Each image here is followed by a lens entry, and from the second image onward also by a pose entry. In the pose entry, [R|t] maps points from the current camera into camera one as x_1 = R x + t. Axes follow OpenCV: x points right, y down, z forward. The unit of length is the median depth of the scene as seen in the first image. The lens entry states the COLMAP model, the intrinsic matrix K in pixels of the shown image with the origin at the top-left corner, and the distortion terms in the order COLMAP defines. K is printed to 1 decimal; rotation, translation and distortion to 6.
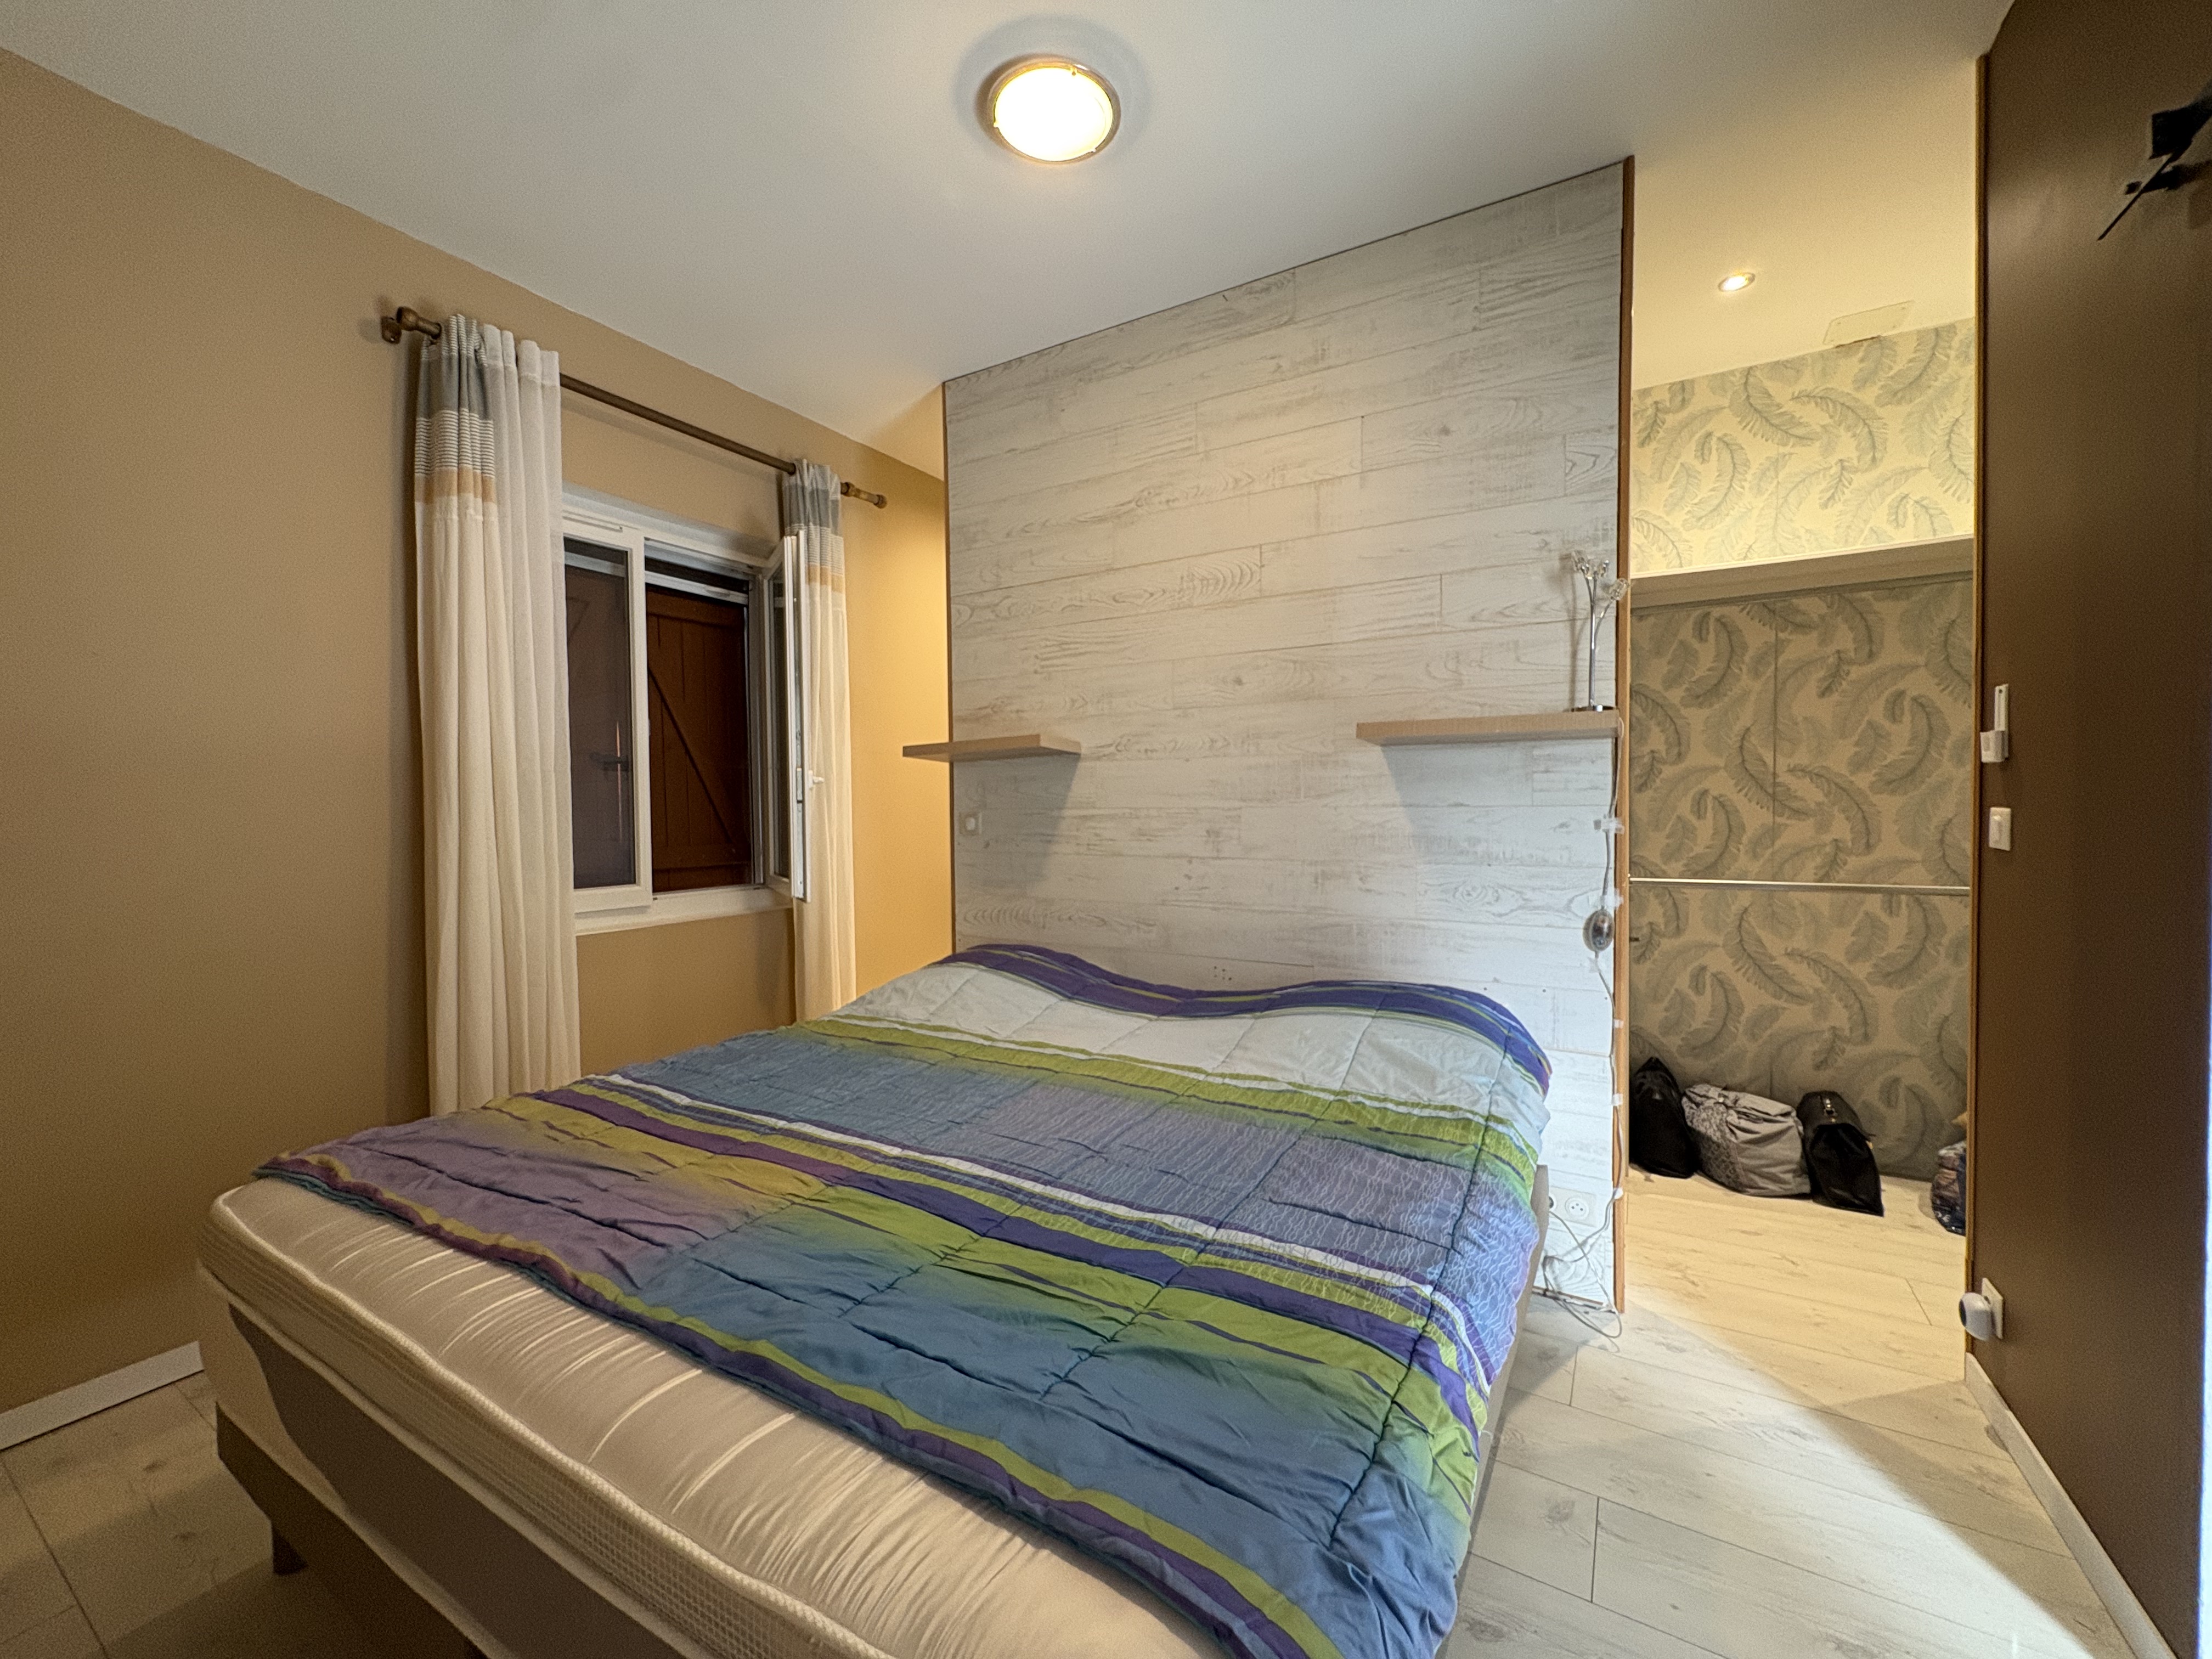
lens RADIAL K [[881.4, 0, 1102.5], [0, 881.4, 828.0], [0, 0, 1]] dist [-0.002267, 0.000052]
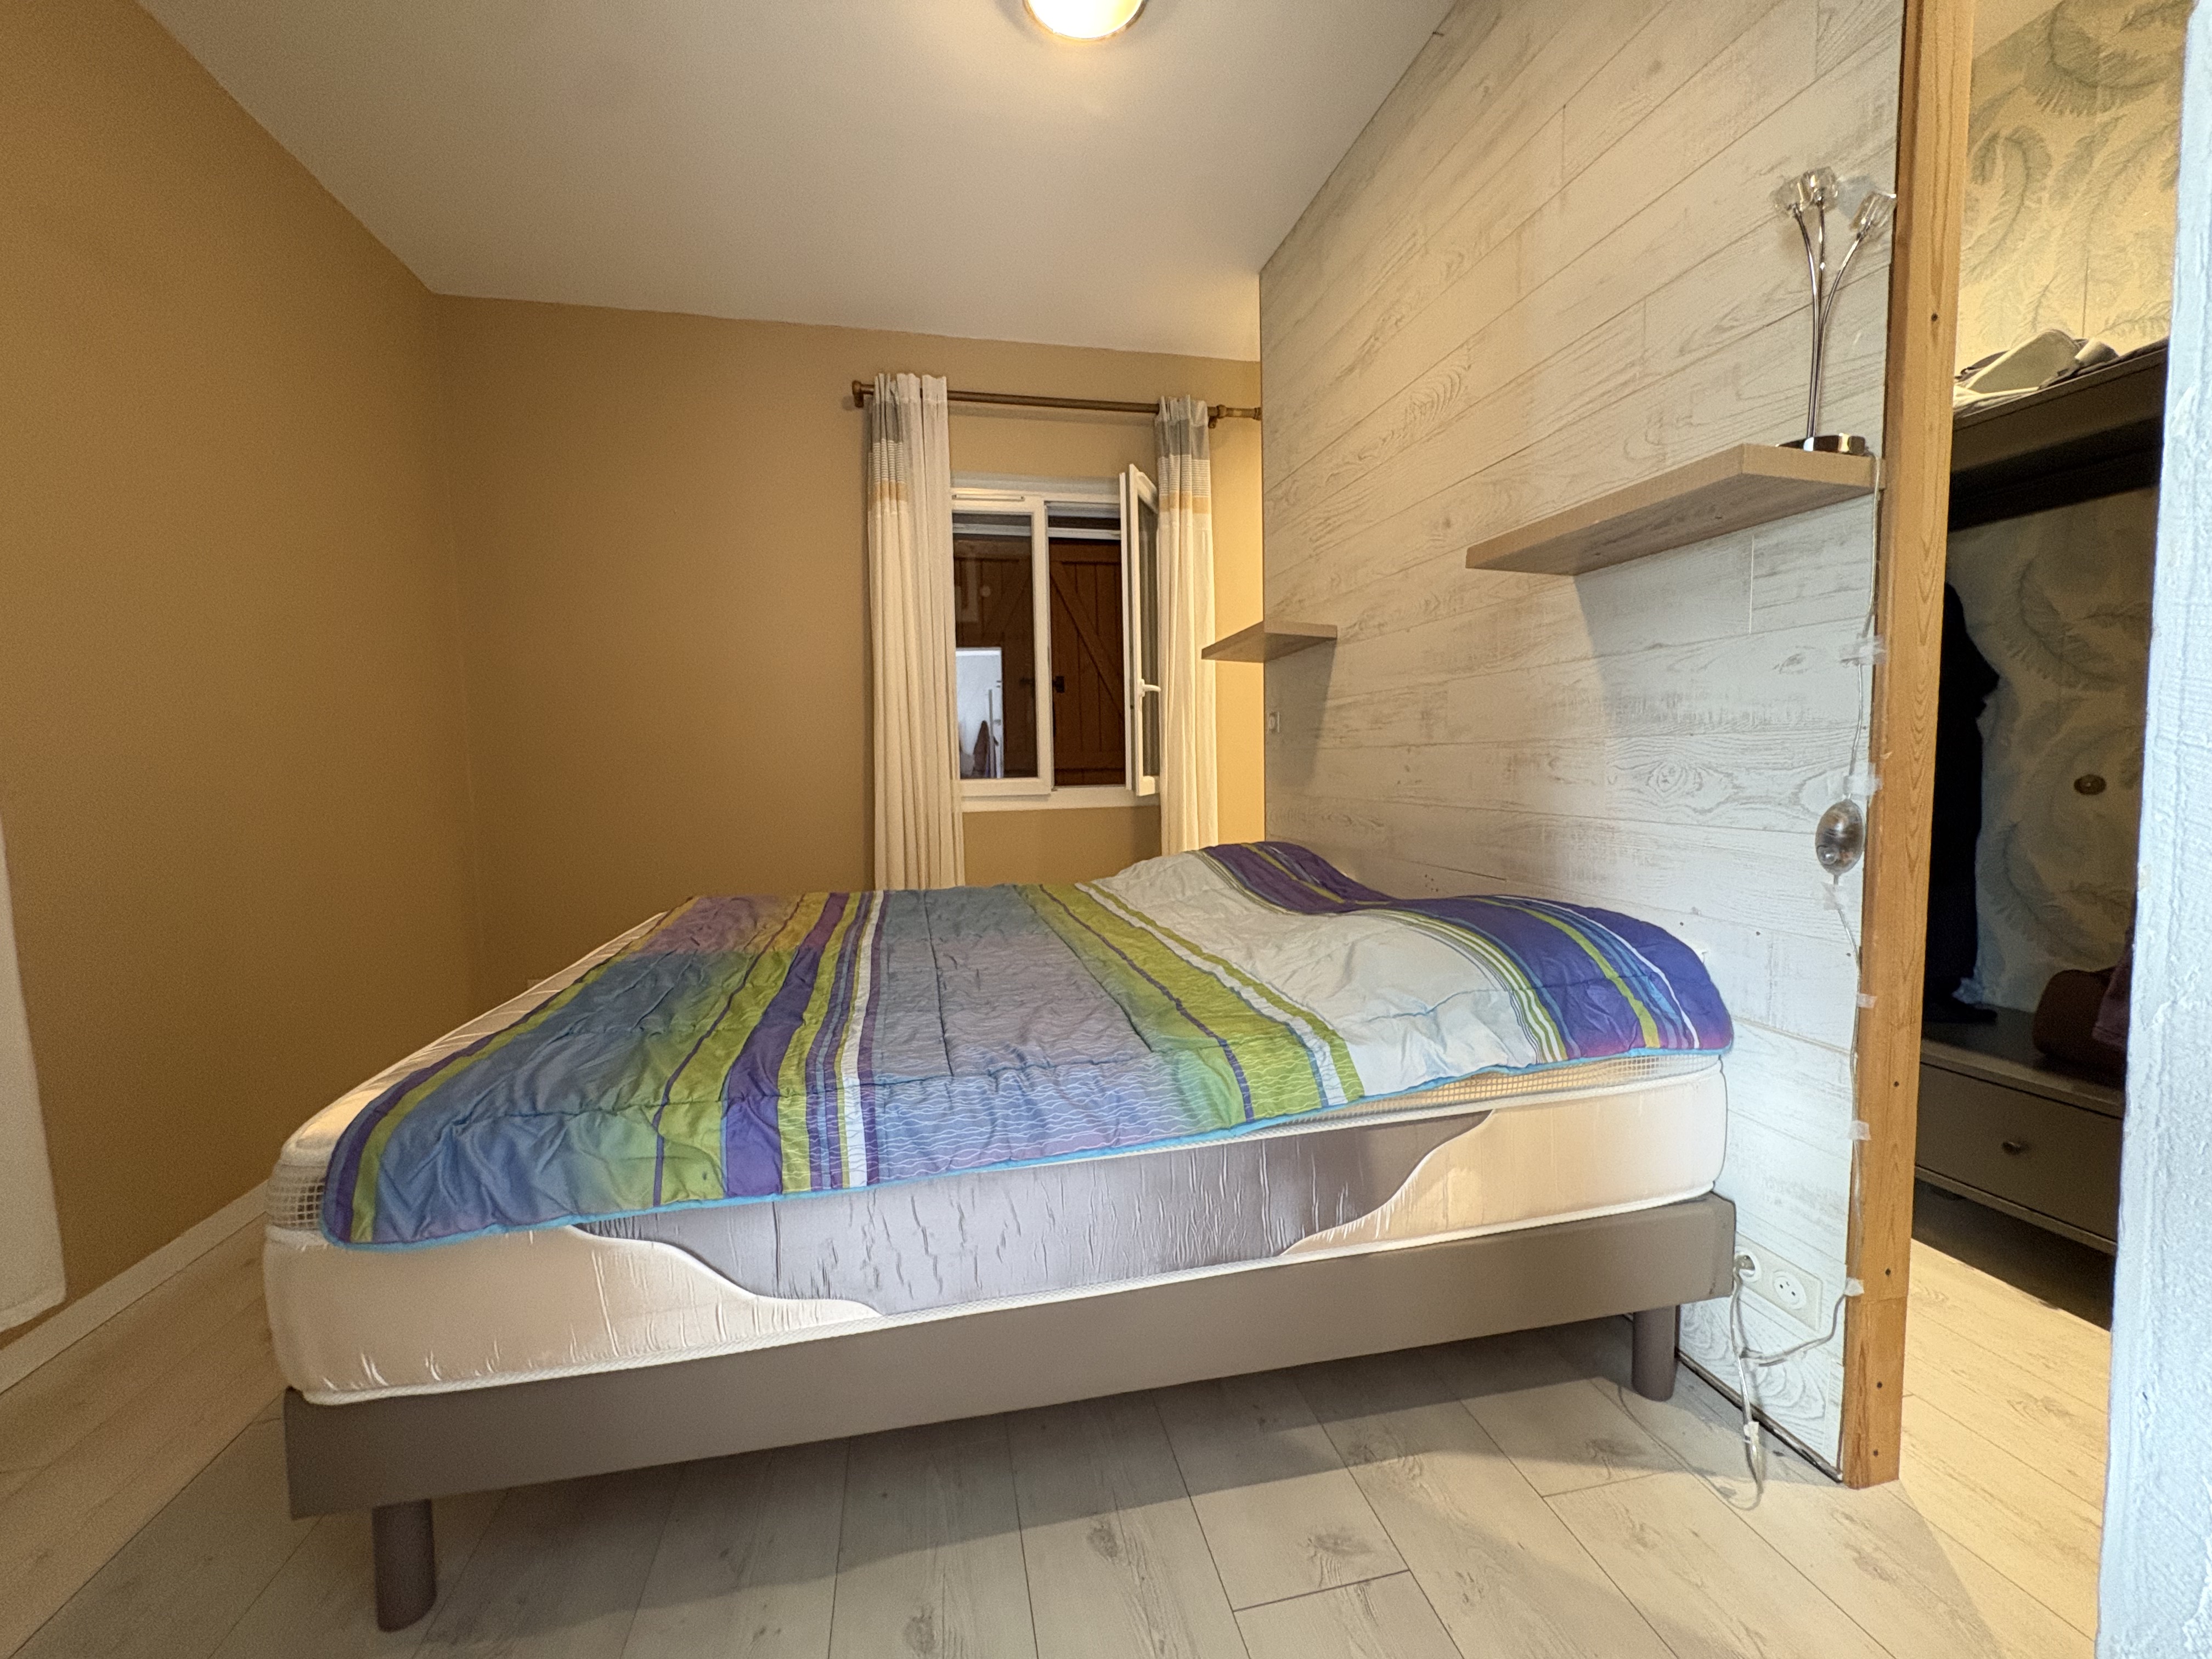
lens RADIAL K [[881.4, 0, 1107.4], [0, 881.4, 829.4], [0, 0, 1]] dist [-0.002267, 0.000052]
pose [[0.688078, 0.050613, -0.723870, 0.582878], [-0.006277, 0.997942, 0.063809, 0.069278], [0.725610, -0.039362, 0.686980, 0.226004]]
